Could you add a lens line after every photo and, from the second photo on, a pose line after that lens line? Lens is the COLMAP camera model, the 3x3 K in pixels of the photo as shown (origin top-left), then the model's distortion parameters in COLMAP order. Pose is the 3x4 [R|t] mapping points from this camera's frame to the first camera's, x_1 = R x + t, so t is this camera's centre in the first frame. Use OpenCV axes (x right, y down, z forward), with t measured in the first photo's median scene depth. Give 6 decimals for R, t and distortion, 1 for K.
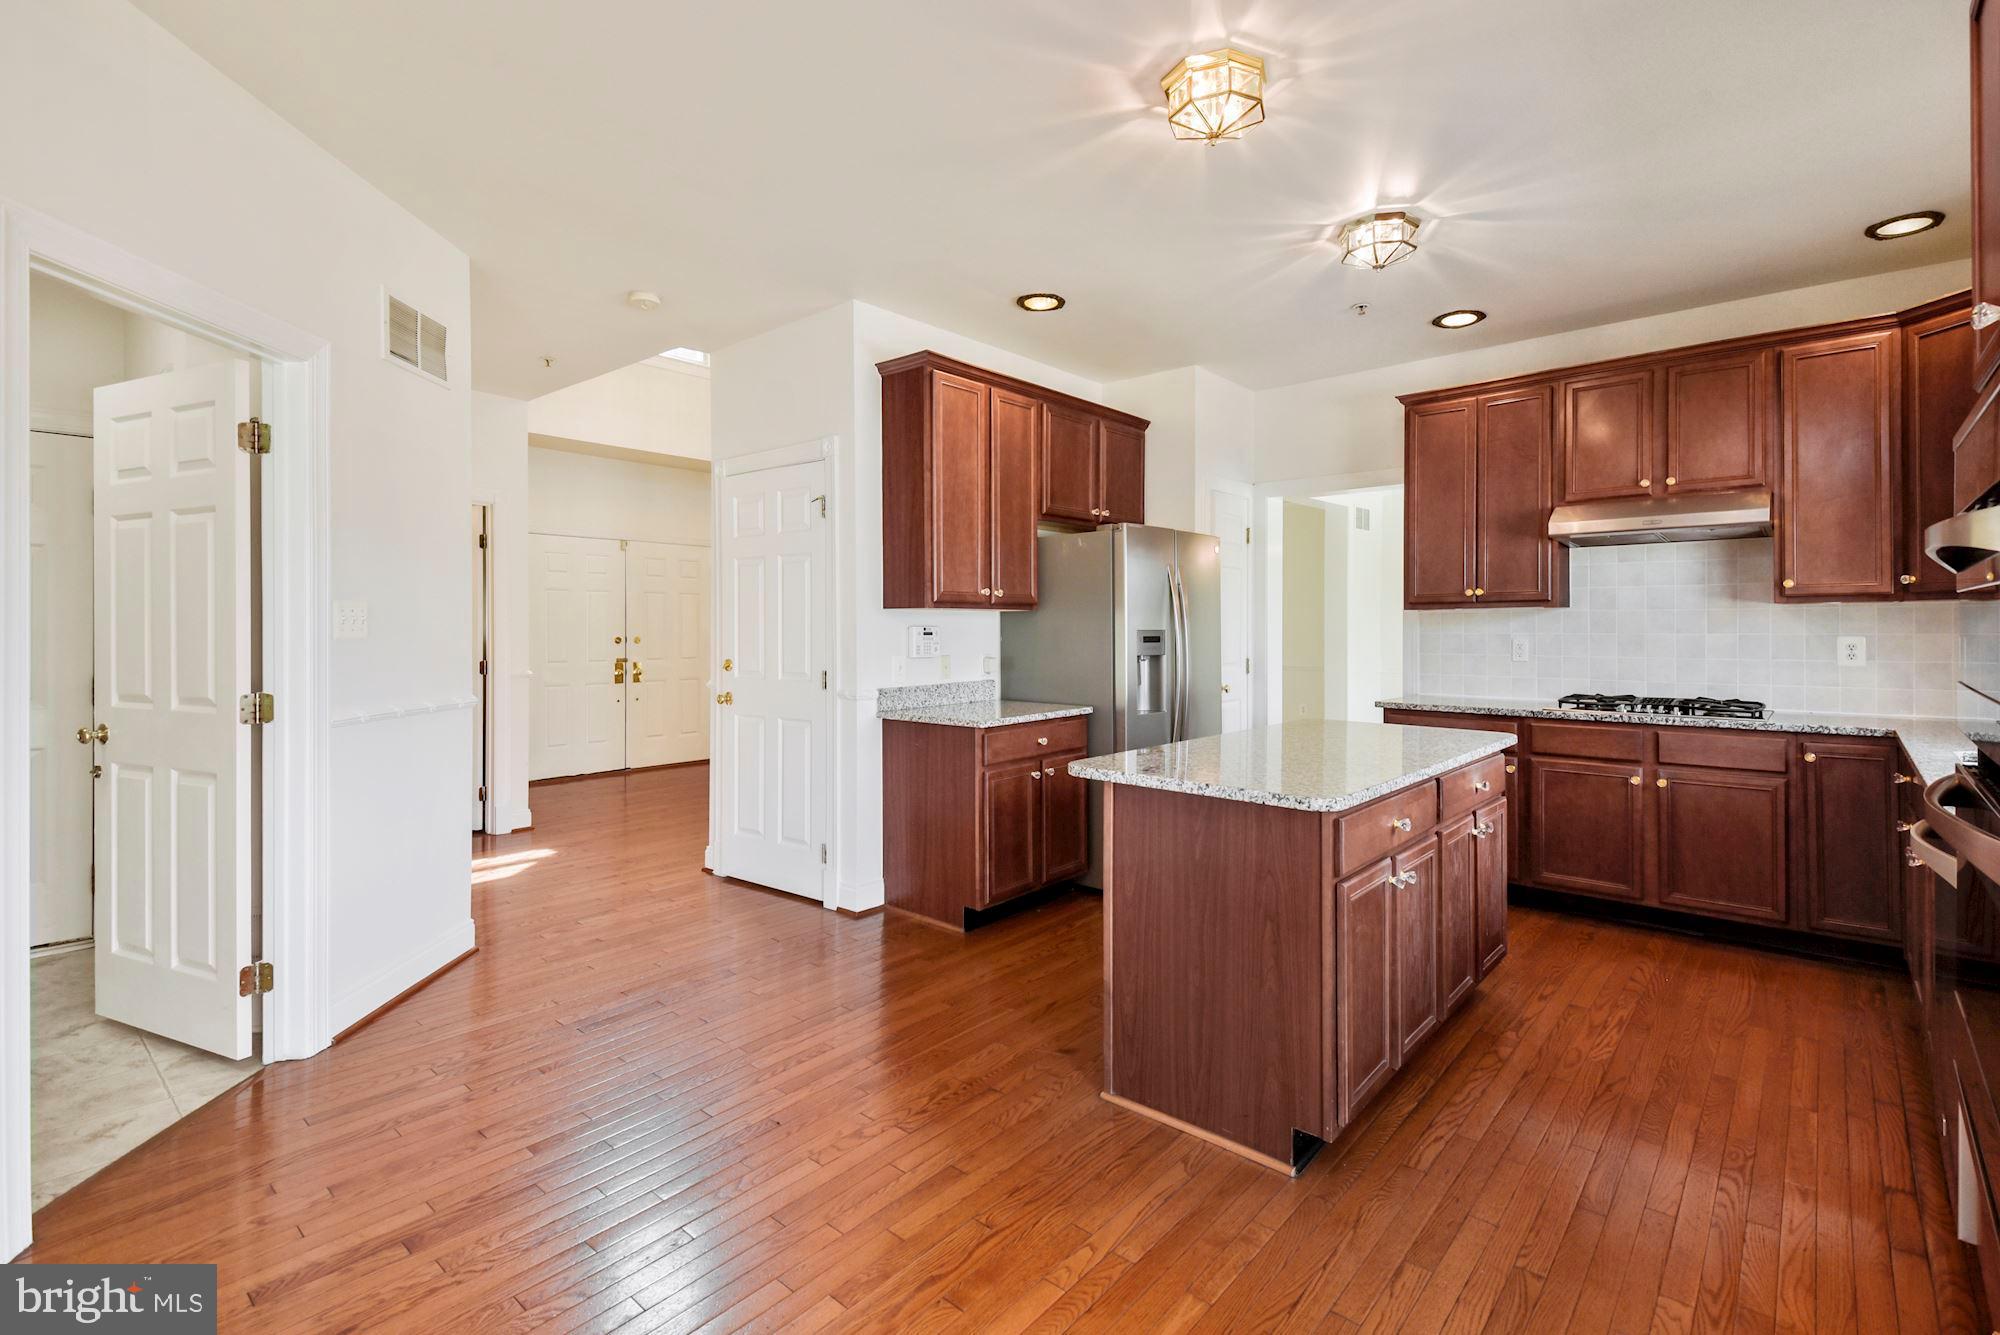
lens RADIAL K [[926.2, 0, 989.6], [0, 926.2, 629.2], [0, 0, 1]] dist [0.024213, -0.005210]
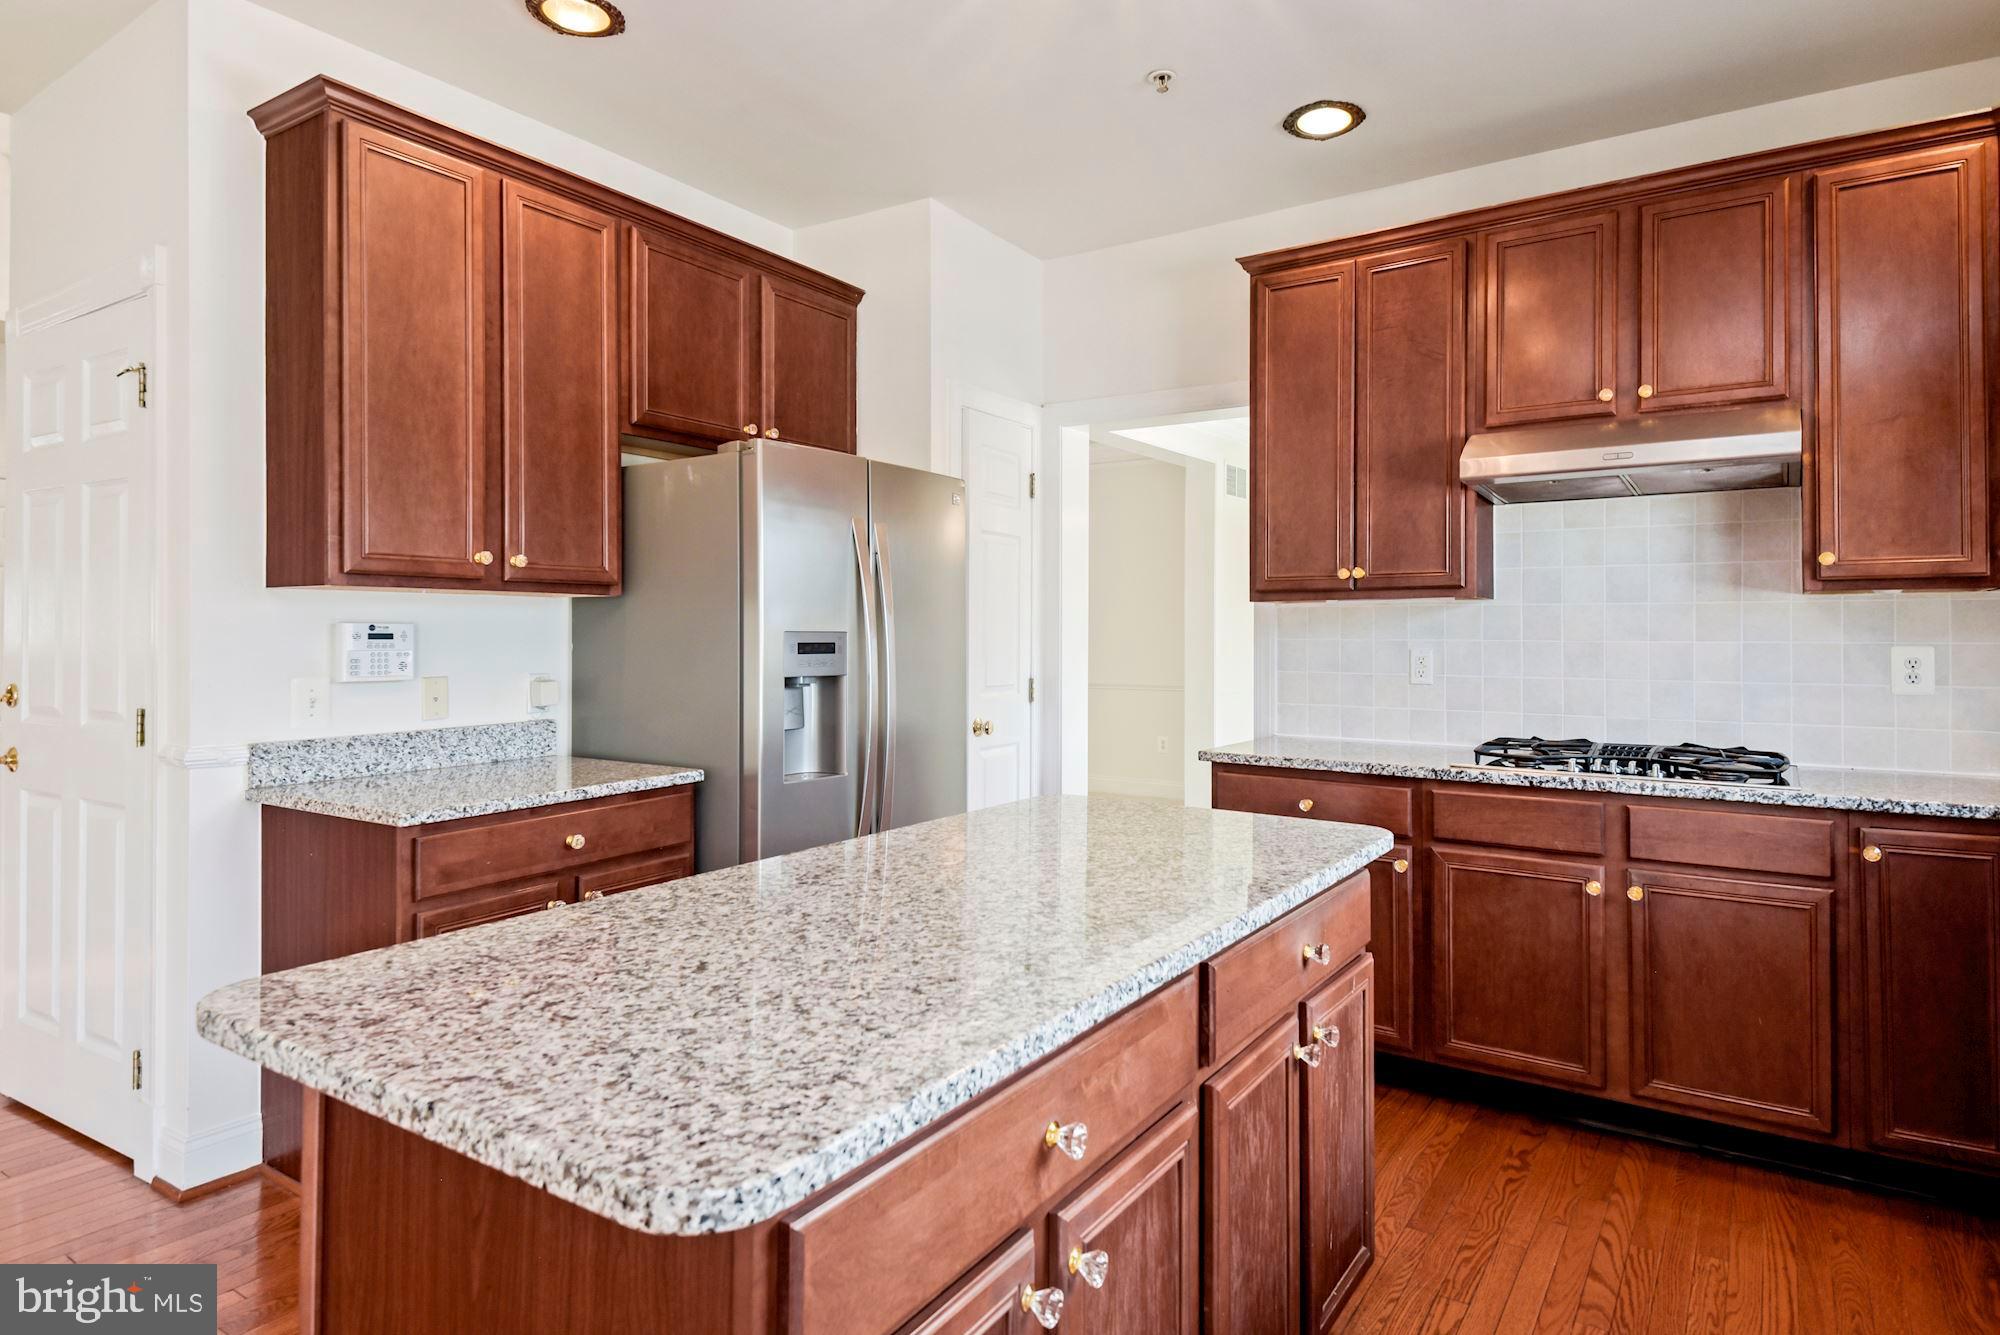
lens RADIAL K [[1135.0, 0, 1007.1], [0, 1135.0, 626.3], [0, 0, 1]] dist [0.032316, -0.004741]
pose [[0.989477, 0.005270, 0.144594, 0.205852], [-0.004307, 0.999966, -0.006972, 0.002223], [-0.144626, 0.006276, 0.989466, 0.317759]]
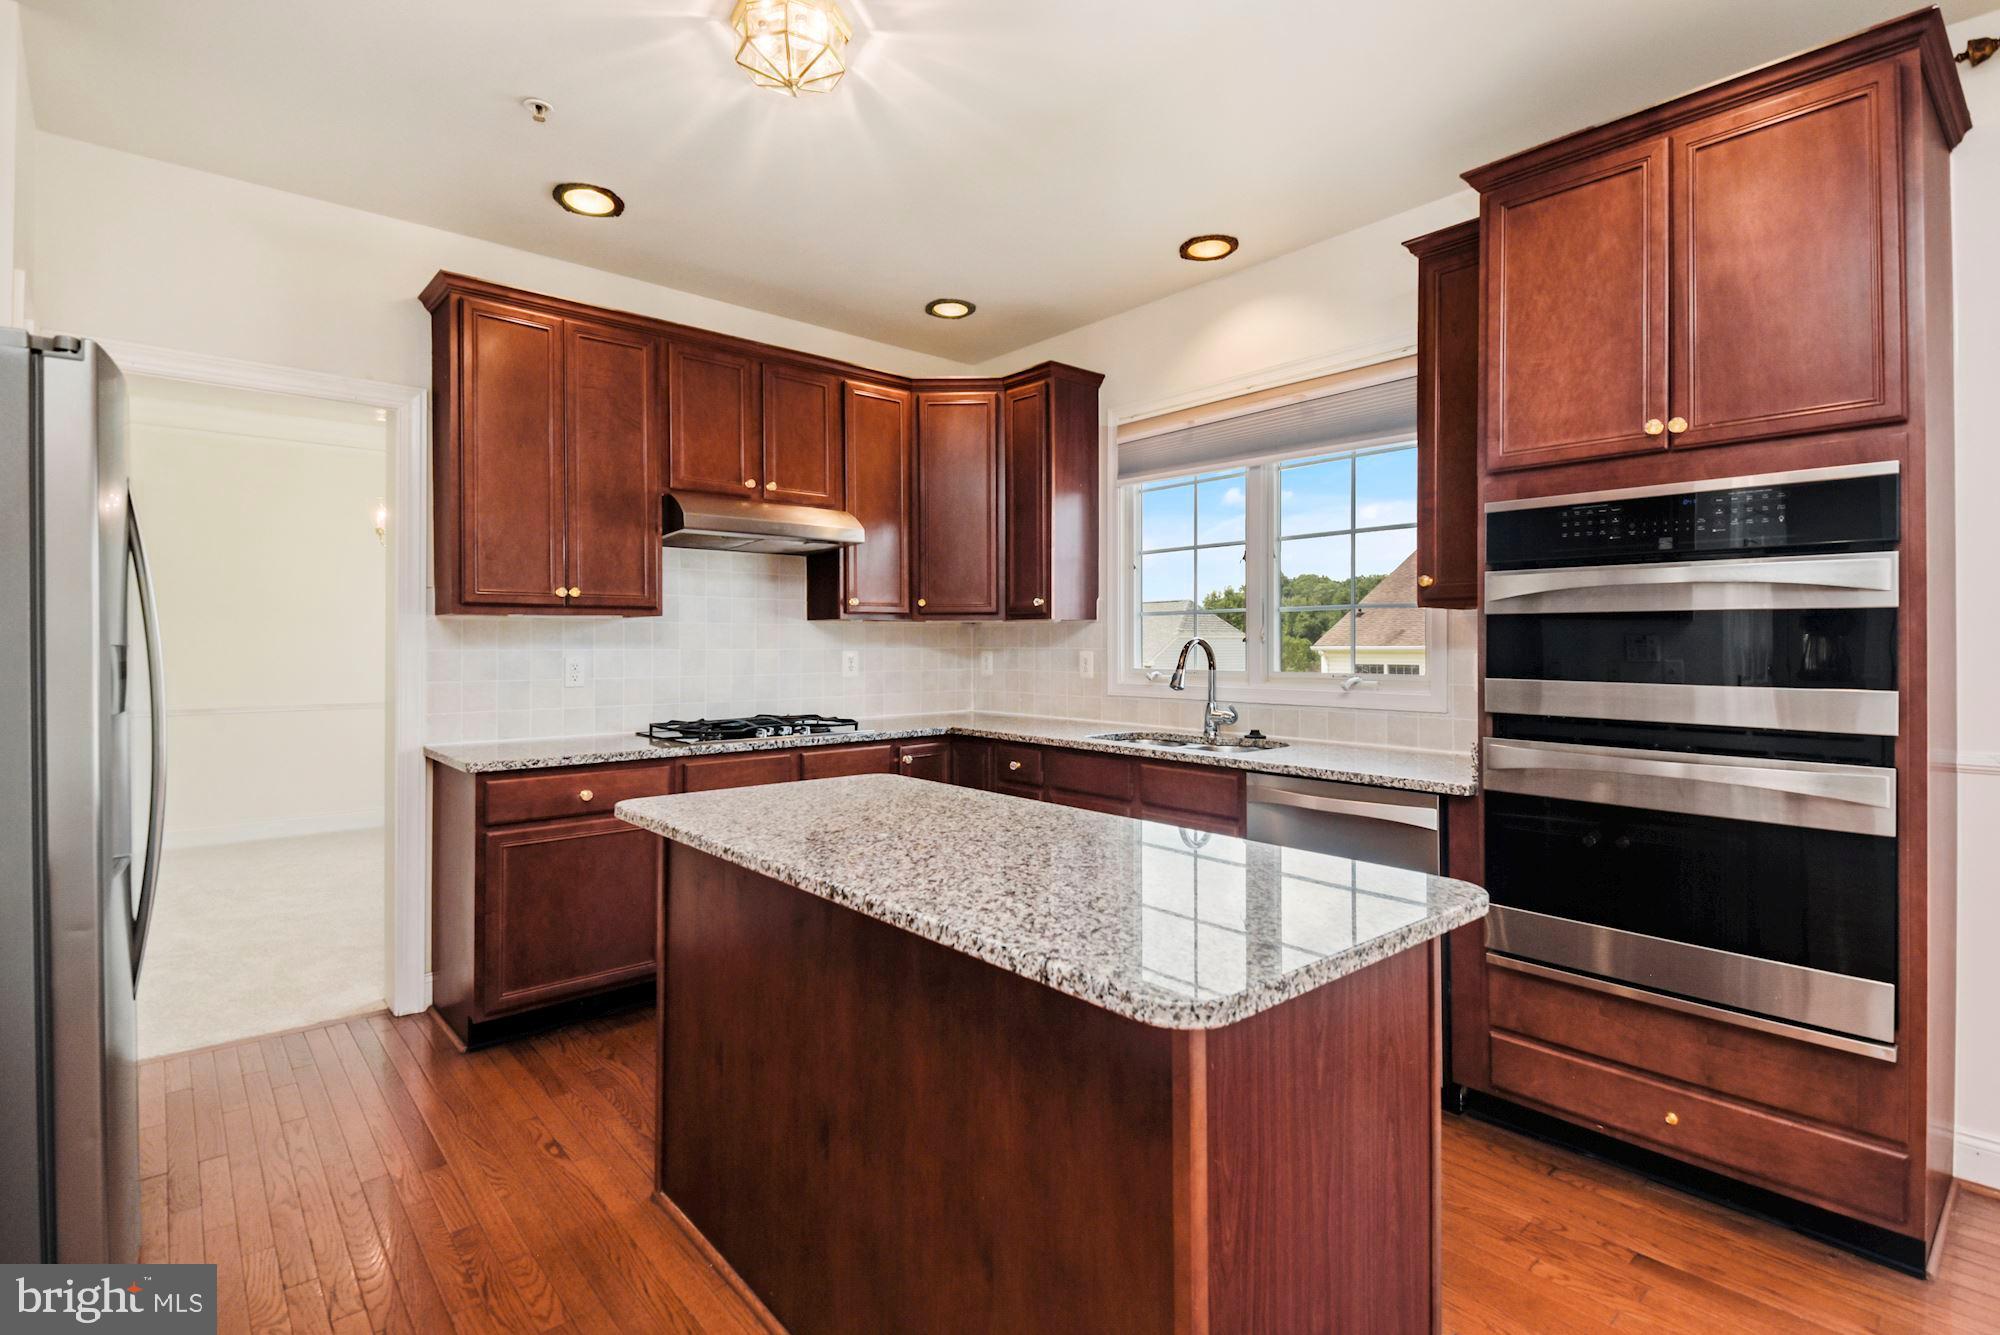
lens RADIAL K [[949.2, 0, 1015.9], [0, 949.2, 647.2], [0, 0, 1]] dist [0.016590, -0.003732]
pose [[0.100588, -0.000903, 0.994928, -0.189845], [-0.000068, 1.000000, 0.000915, 0.001917], [-0.994928, -0.000160, 0.100588, 0.652844]]
